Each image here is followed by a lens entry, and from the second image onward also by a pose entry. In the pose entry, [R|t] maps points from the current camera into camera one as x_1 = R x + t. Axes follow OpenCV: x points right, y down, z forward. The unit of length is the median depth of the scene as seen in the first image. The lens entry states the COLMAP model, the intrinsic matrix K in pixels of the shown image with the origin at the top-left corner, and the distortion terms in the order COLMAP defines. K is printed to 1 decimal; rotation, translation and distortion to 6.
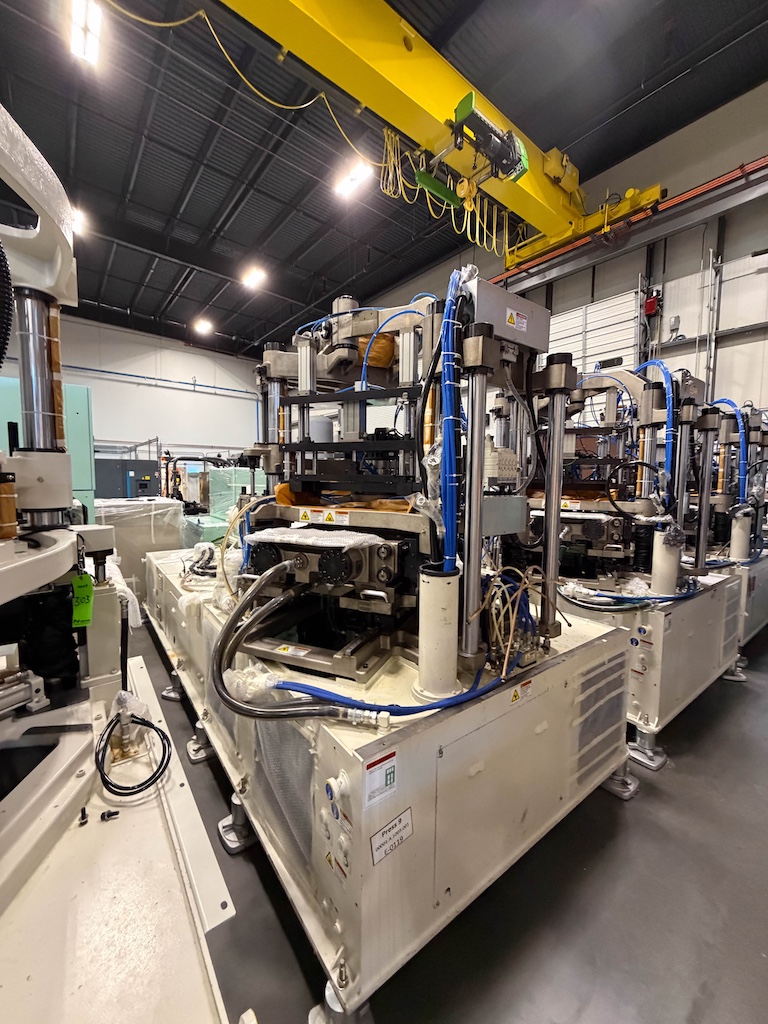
lens RADIAL K [[410.9, 0, 383.9], [0, 410.9, 506.6], [0, 0, 1]] dist [0.007787, -0.000391]
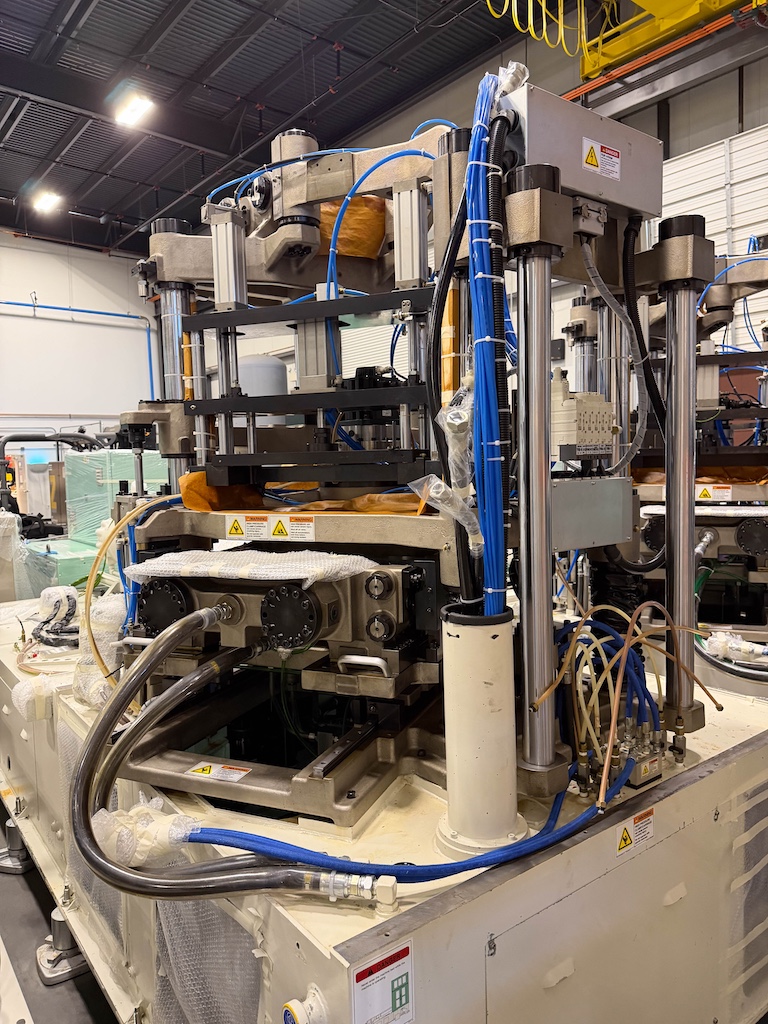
lens RADIAL K [[733.4, 0, 384.2], [0, 733.4, 508.8], [0, 0, 1]] dist [0.036294, -0.034768]
pose [[0.999308, -0.037148, 0.001661, 0.007906], [0.037156, 0.999296, -0.005105, 0.007817], [-0.001471, 0.005163, 0.999986, 0.006709]]
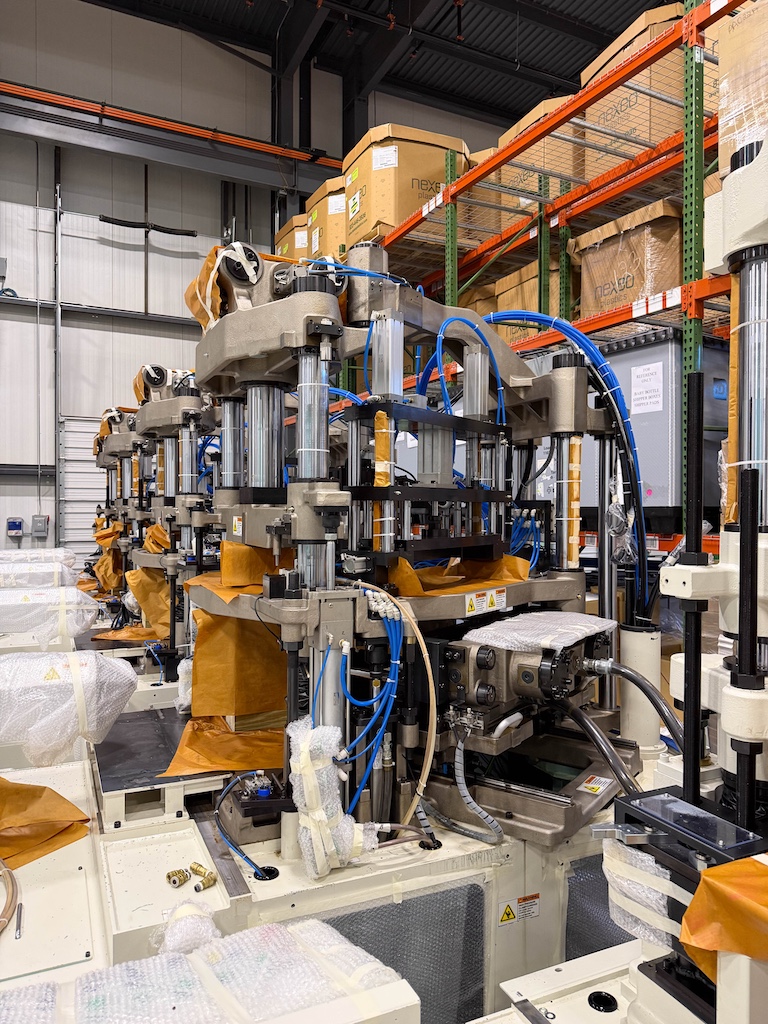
lens RADIAL K [[733.4, 0, 380.6], [0, 733.4, 505.1], [0, 0, 1]] dist [0.036294, -0.034768]
pose [[0.227345, -0.010670, 0.973756, -1.120594], [0.068859, 0.997613, -0.005145, -0.114575], [-0.971377, 0.068222, 0.227537, 0.743761]]
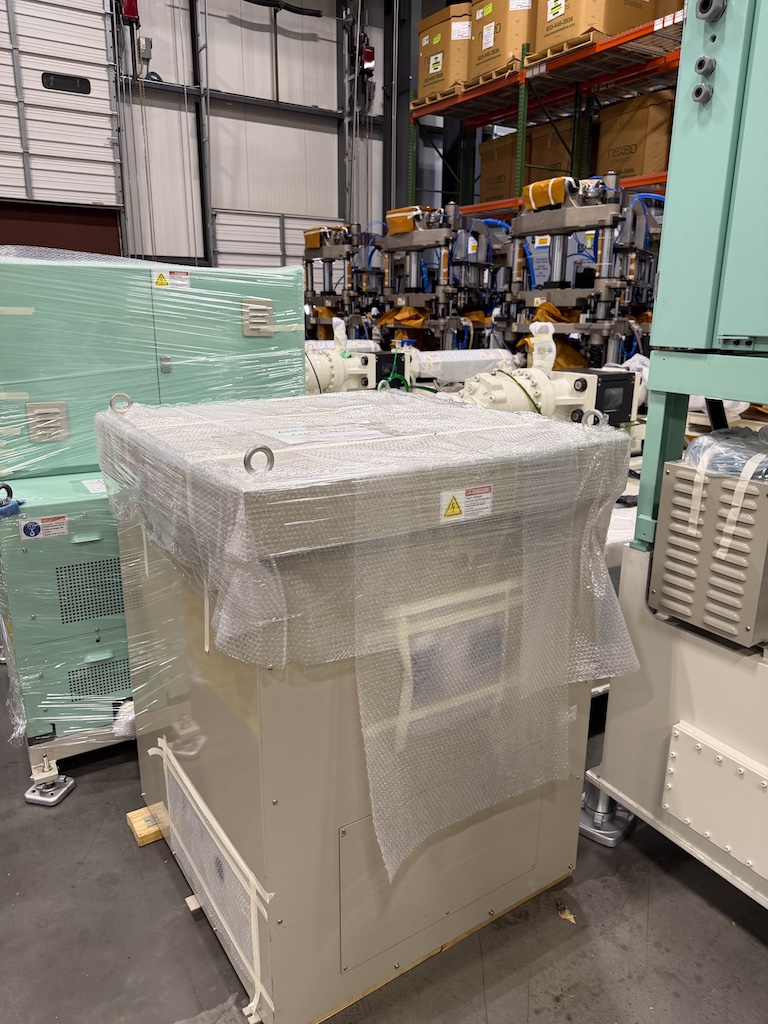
lens RADIAL K [[733.4, 0, 380.1], [0, 733.4, 511.3], [0, 0, 1]] dist [0.036294, -0.034768]
pose [[0.109372, -0.278889, 0.954075, -2.188614], [0.070685, 0.959585, 0.272396, -0.158282], [-0.991484, 0.037647, 0.124665, 2.044210]]
